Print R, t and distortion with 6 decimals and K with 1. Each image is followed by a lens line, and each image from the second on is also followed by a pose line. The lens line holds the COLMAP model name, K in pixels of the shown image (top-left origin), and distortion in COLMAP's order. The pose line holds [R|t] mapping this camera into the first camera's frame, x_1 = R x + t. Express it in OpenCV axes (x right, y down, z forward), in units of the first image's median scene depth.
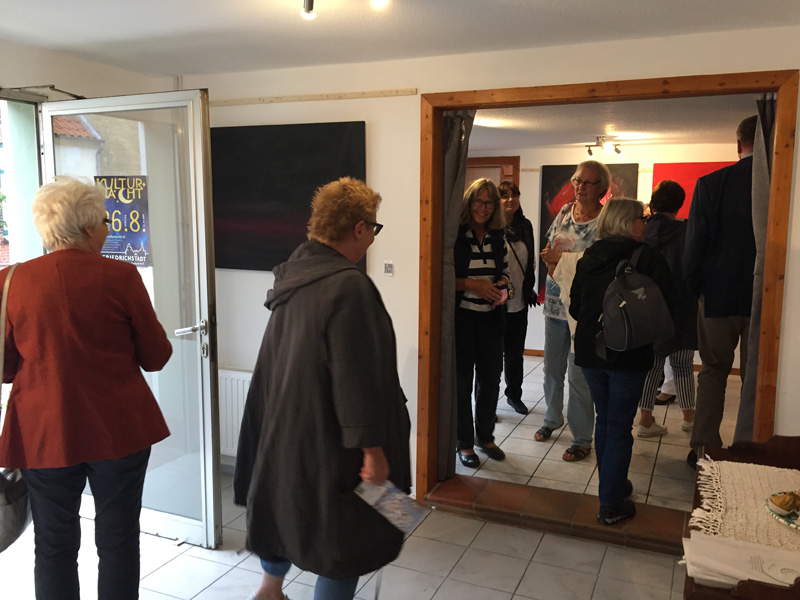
lens RADIAL K [[684.6, 0, 399.8], [0, 684.6, 297.8], [0, 0, 1]] dist [0.072339, -0.089052]
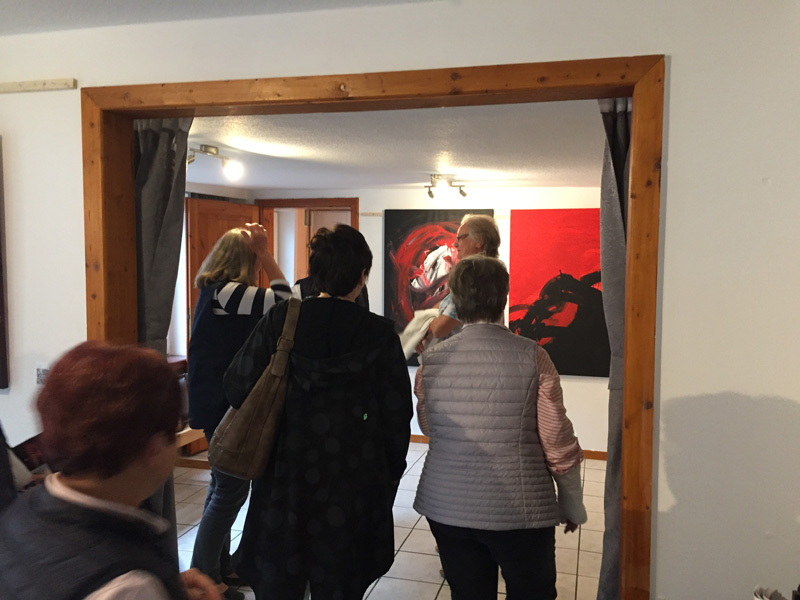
lens RADIAL K [[684.6, 0, 395.8], [0, 684.6, 296.8], [0, 0, 1]] dist [0.072339, -0.089052]
pose [[0.990653, -0.004116, 0.136345, 0.218495], [0.012420, 0.998114, -0.060110, -0.075110], [-0.135840, 0.061242, 0.988836, 0.376762]]
